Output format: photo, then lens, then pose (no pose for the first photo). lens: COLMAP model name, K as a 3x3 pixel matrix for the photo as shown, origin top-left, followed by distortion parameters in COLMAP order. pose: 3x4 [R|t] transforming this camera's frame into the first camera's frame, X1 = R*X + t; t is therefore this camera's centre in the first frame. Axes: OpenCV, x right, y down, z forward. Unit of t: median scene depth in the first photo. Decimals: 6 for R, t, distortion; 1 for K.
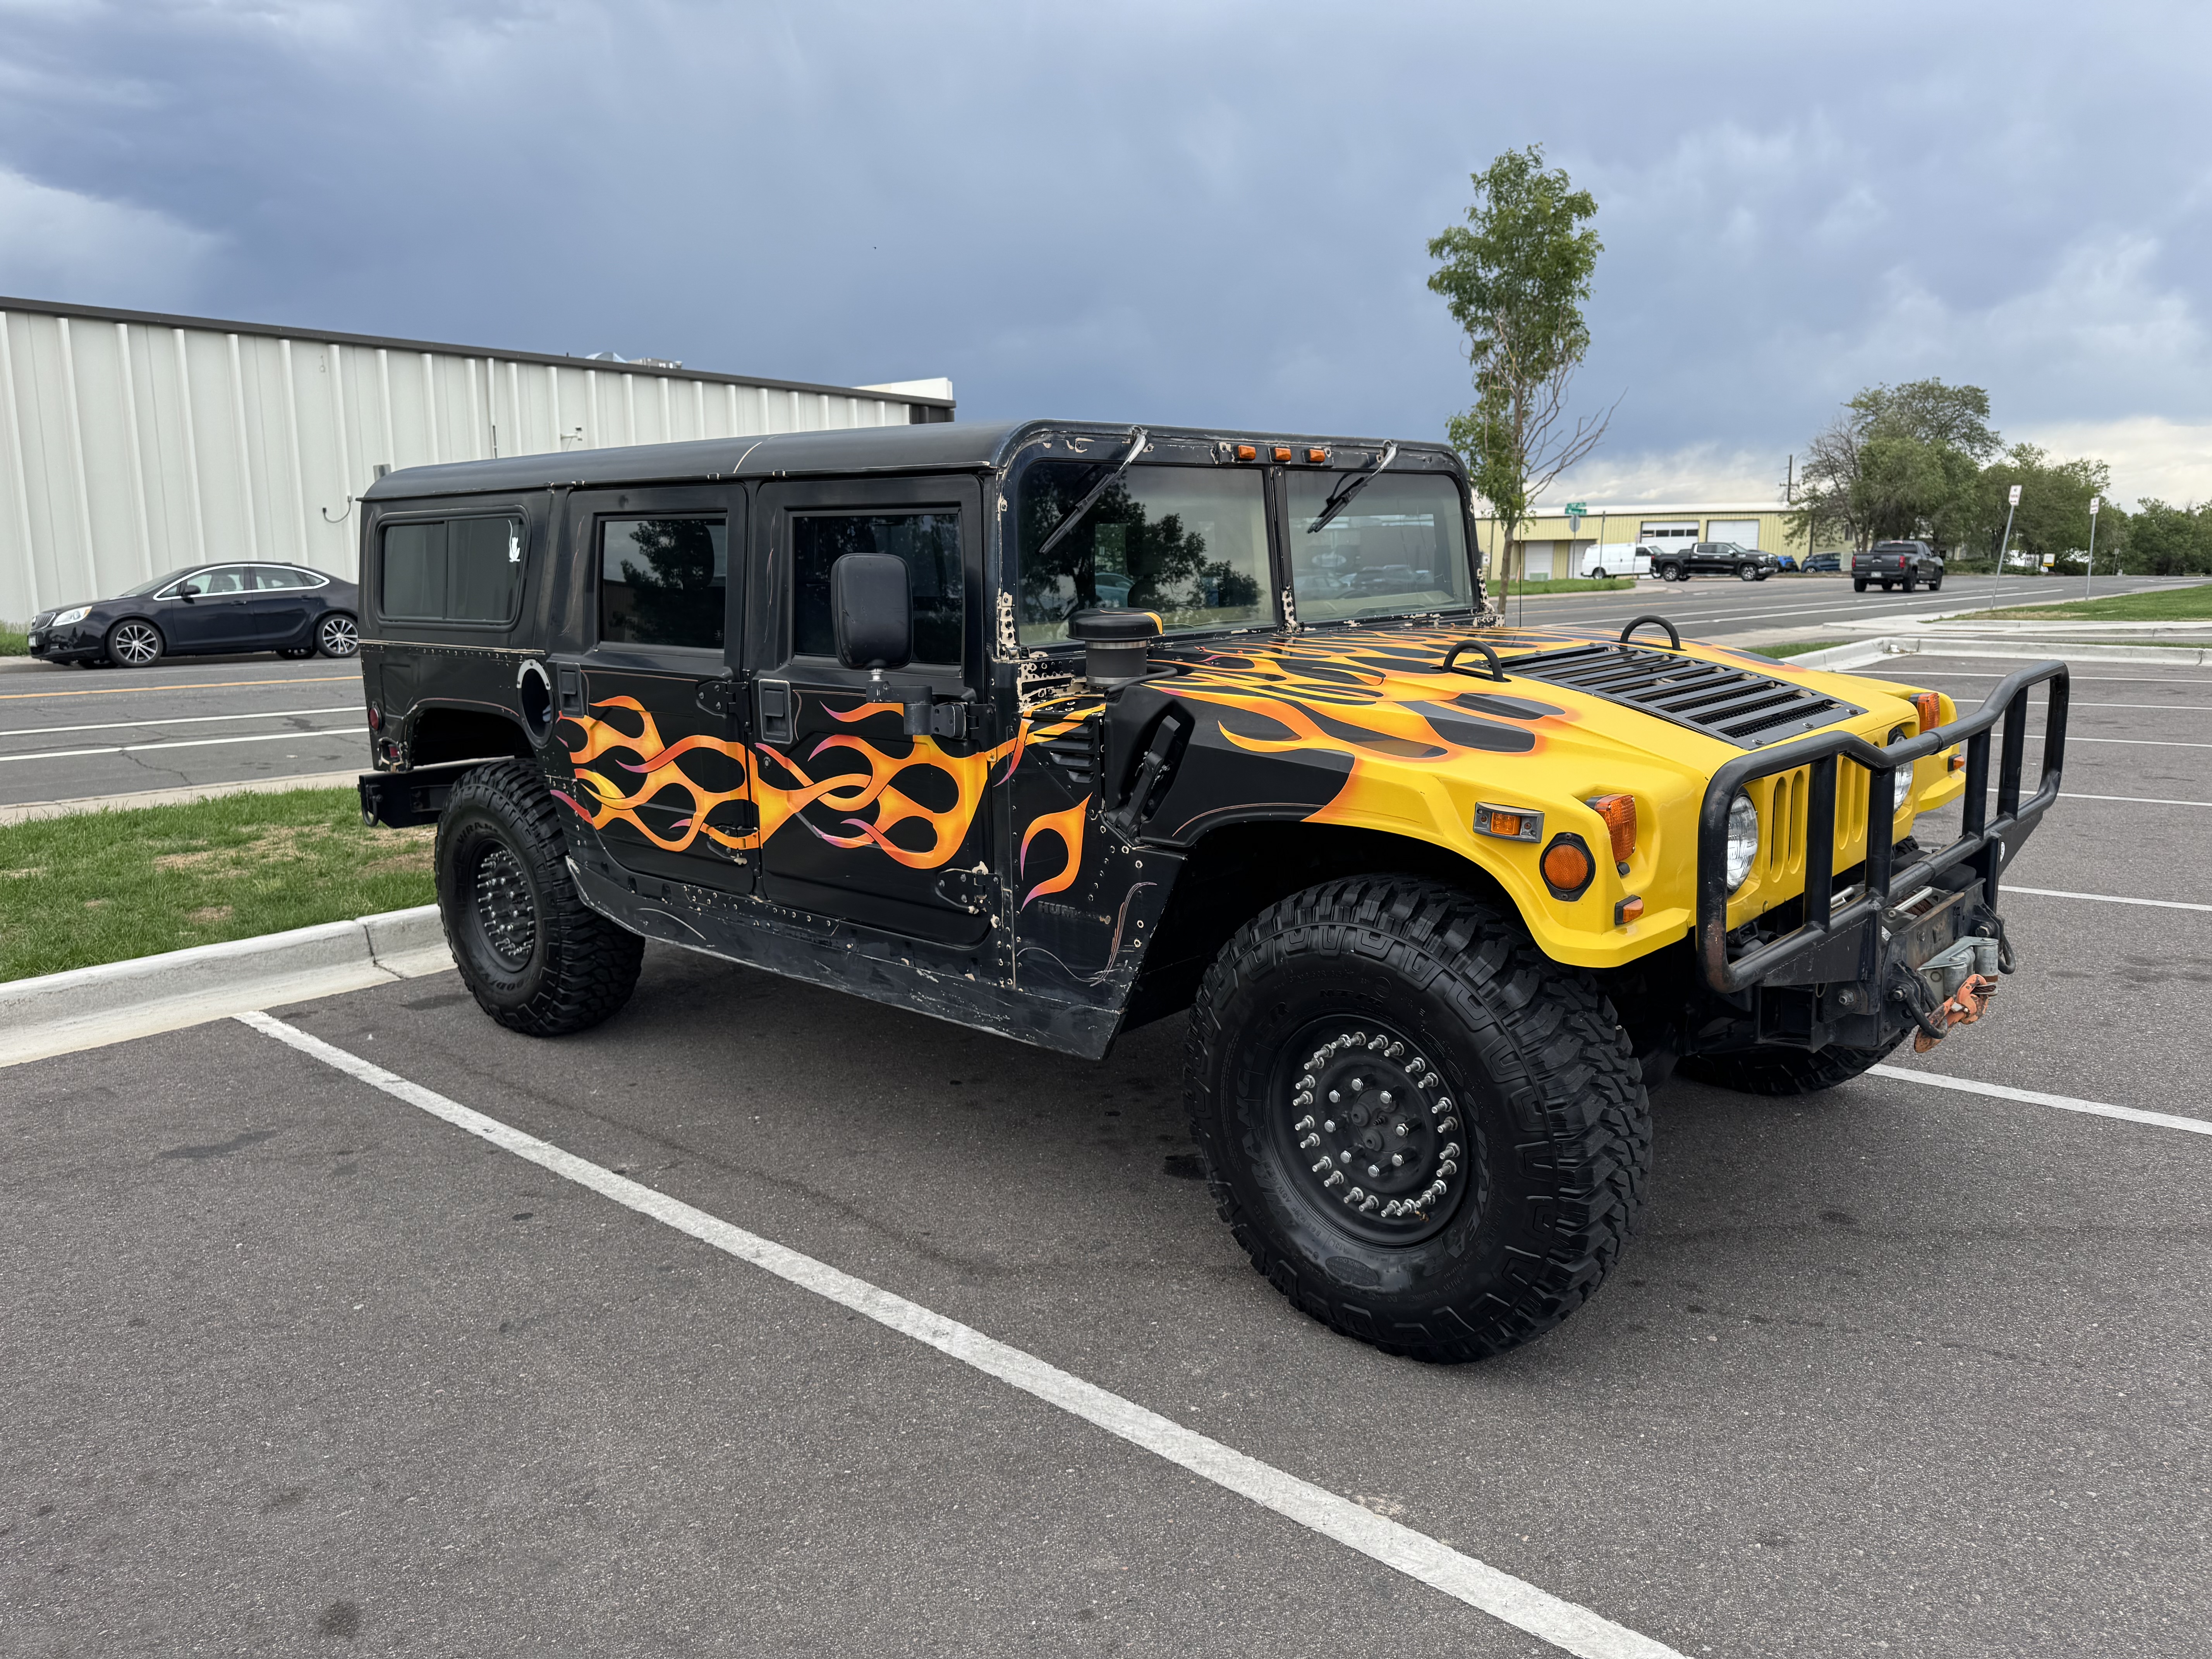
lens RADIAL K [[1567.4, 0, 1097.8], [0, 1567.4, 826.7], [0, 0, 1]] dist [0.039726, -0.049503]
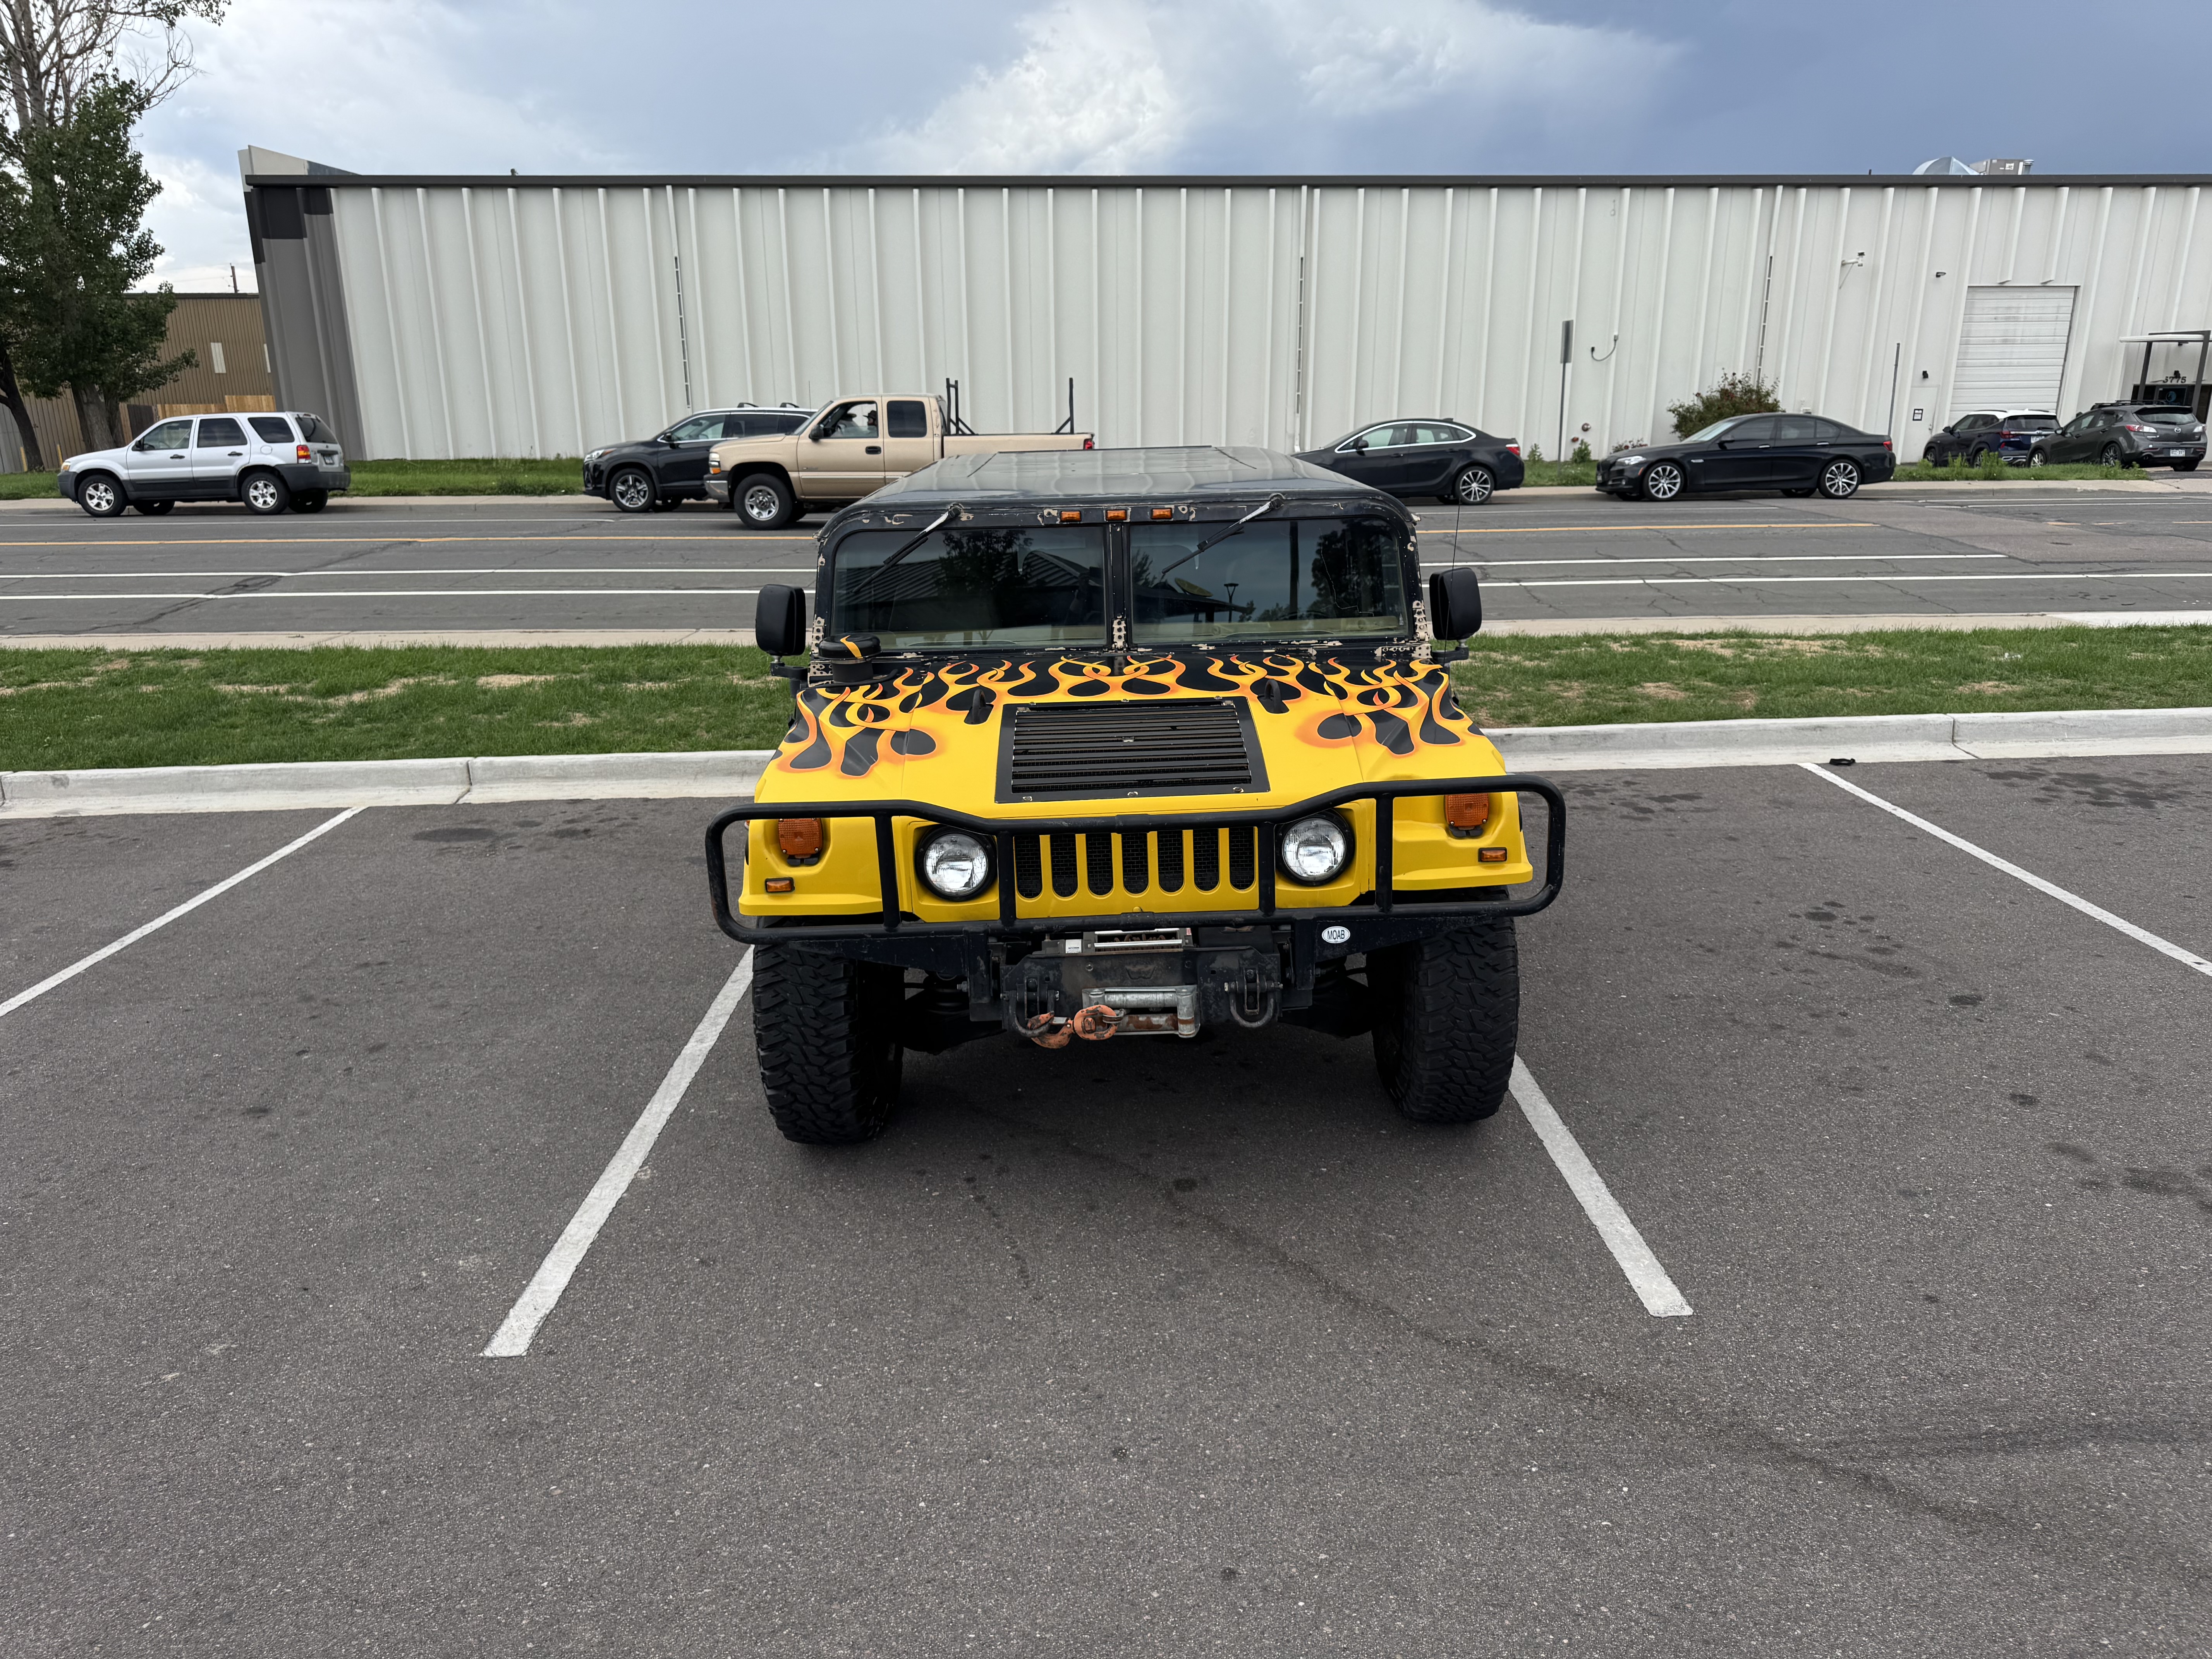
lens RADIAL K [[1559.8, 0, 1124.8], [0, 1559.8, 839.2], [0, 0, 1]] dist [0.050845, -0.052645]
pose [[0.683751, 0.205547, -0.700168, 0.210658], [-0.117474, 0.977999, 0.172389, -0.038692], [0.720198, -0.035619, 0.692854, 0.019867]]
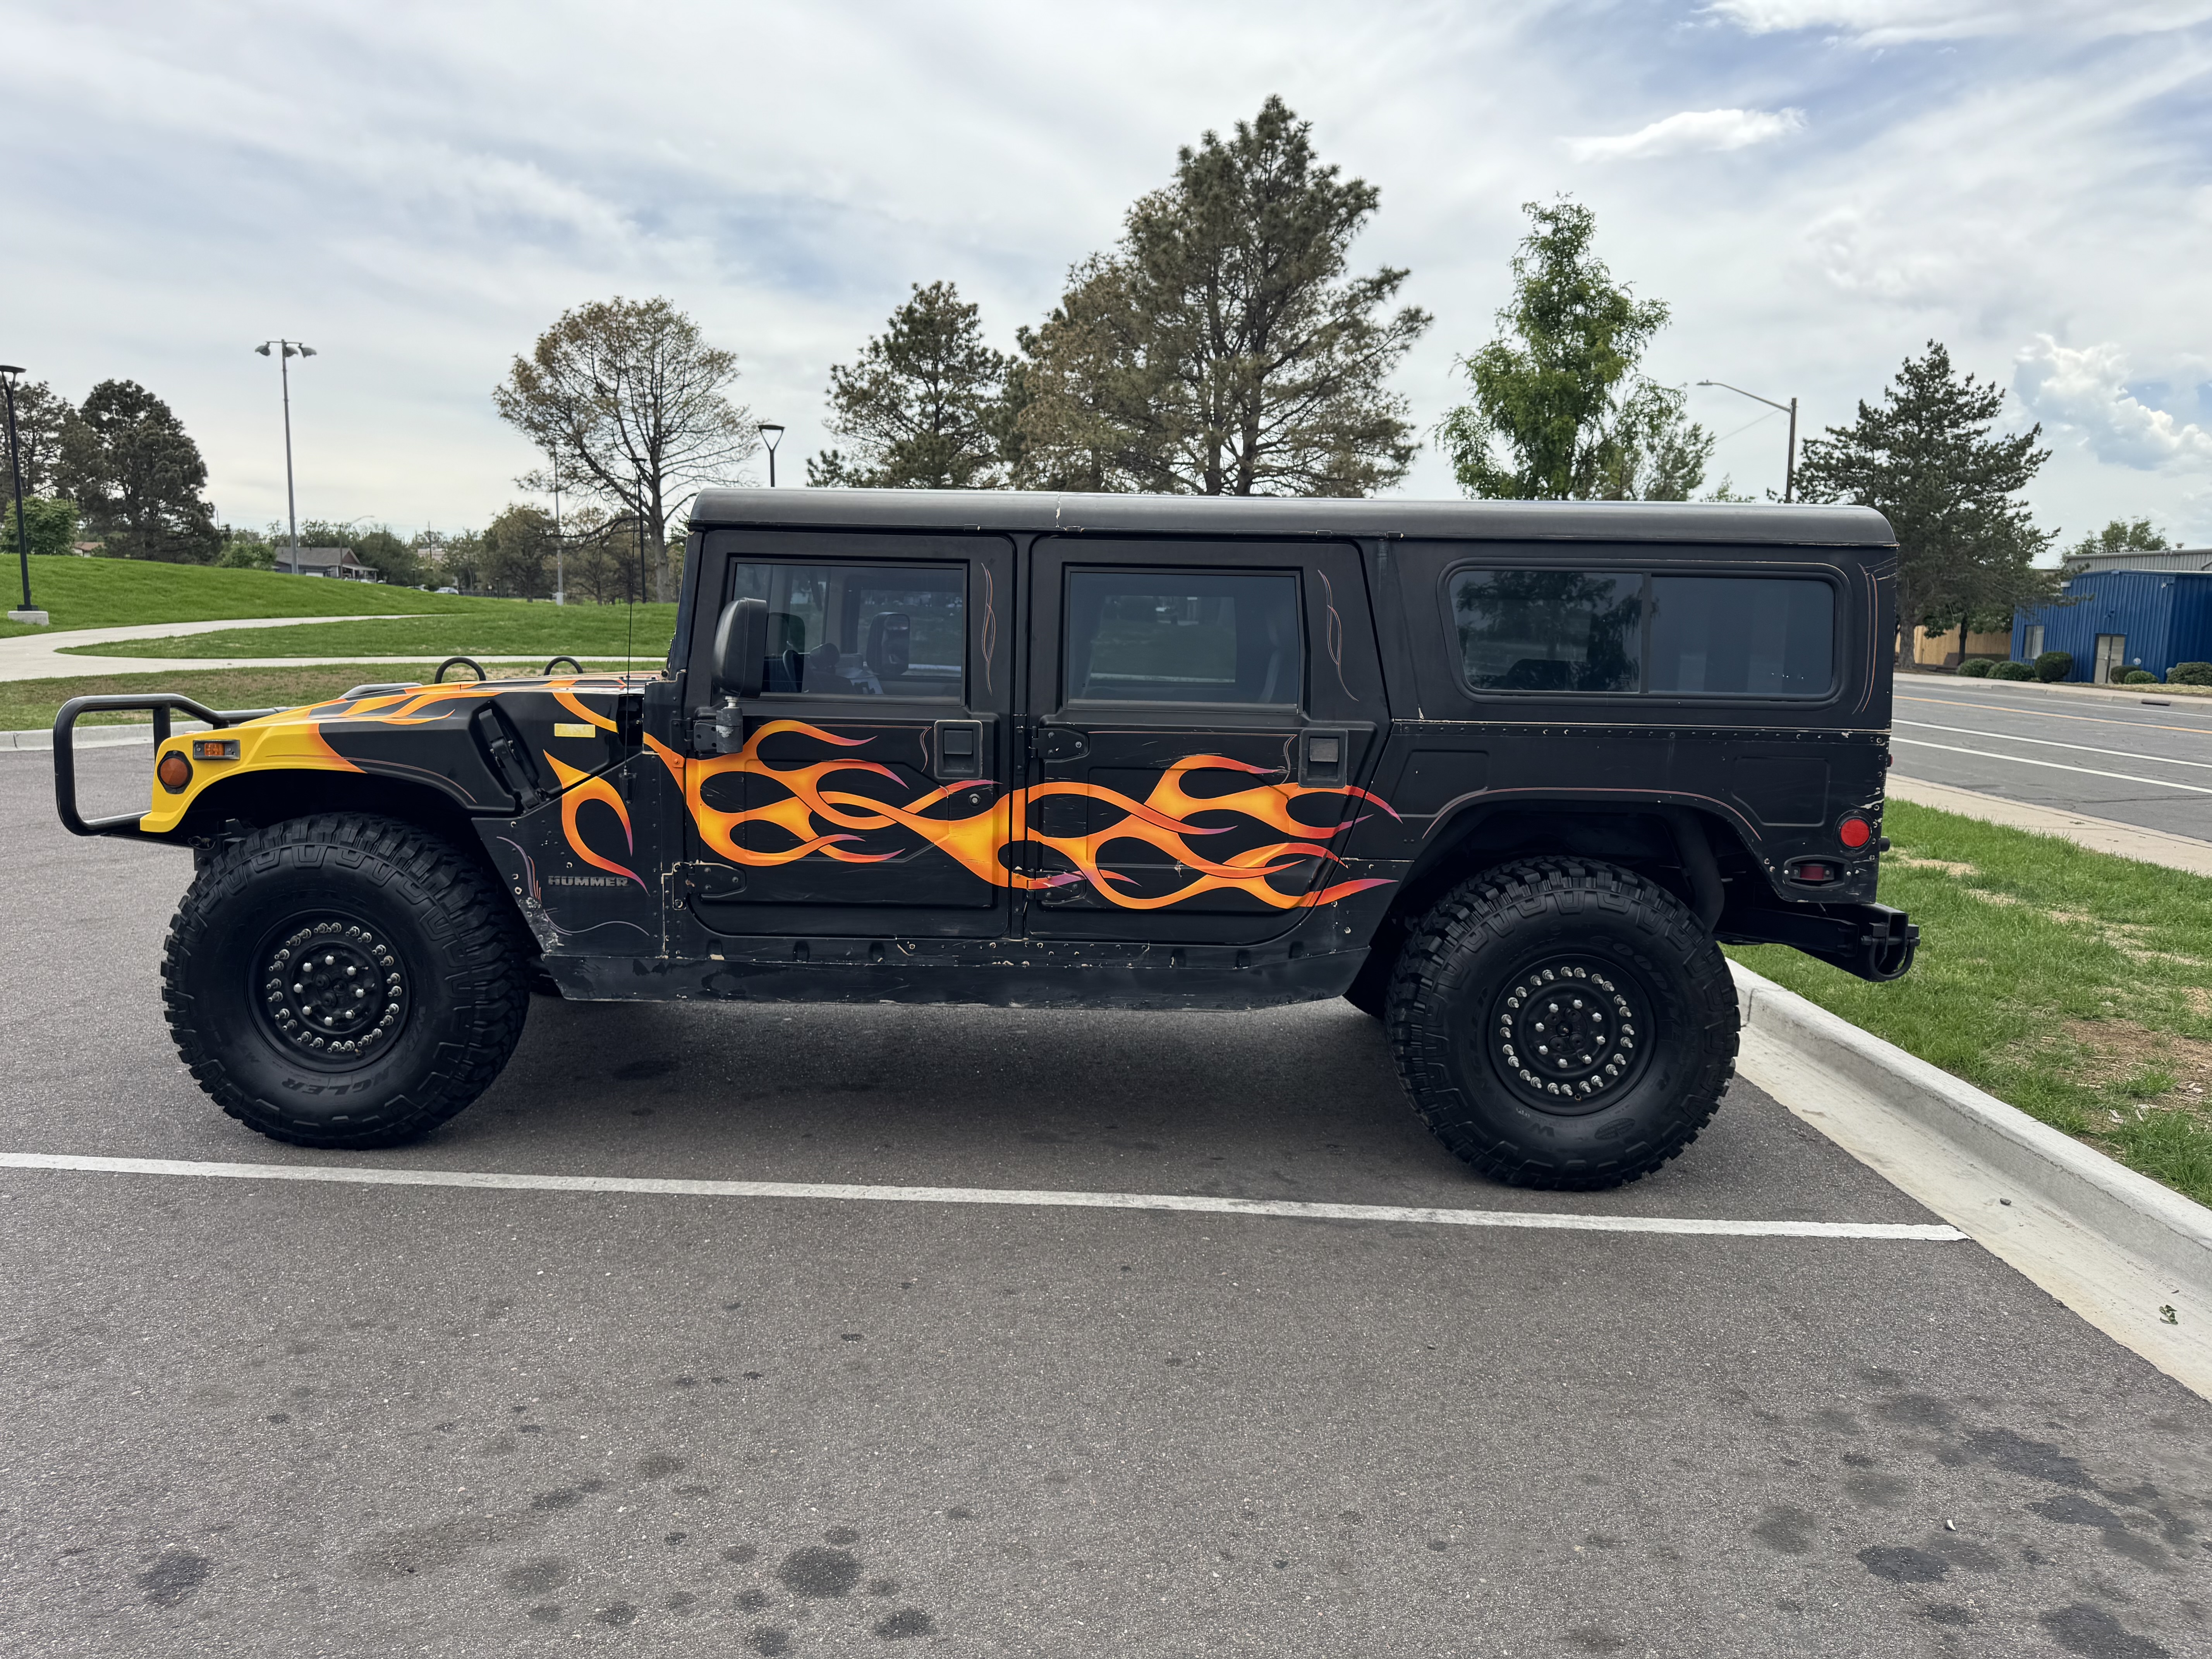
lens RADIAL K [[1567.4, 0, 1097.8], [0, 1567.4, 826.7], [0, 0, 1]] dist [0.039726, -0.049503]
pose [[-0.751088, 0.078519, -0.655516, 0.147721], [-0.127999, 0.956744, 0.261262, -0.072596], [0.647675, 0.280136, -0.708549, 0.412518]]
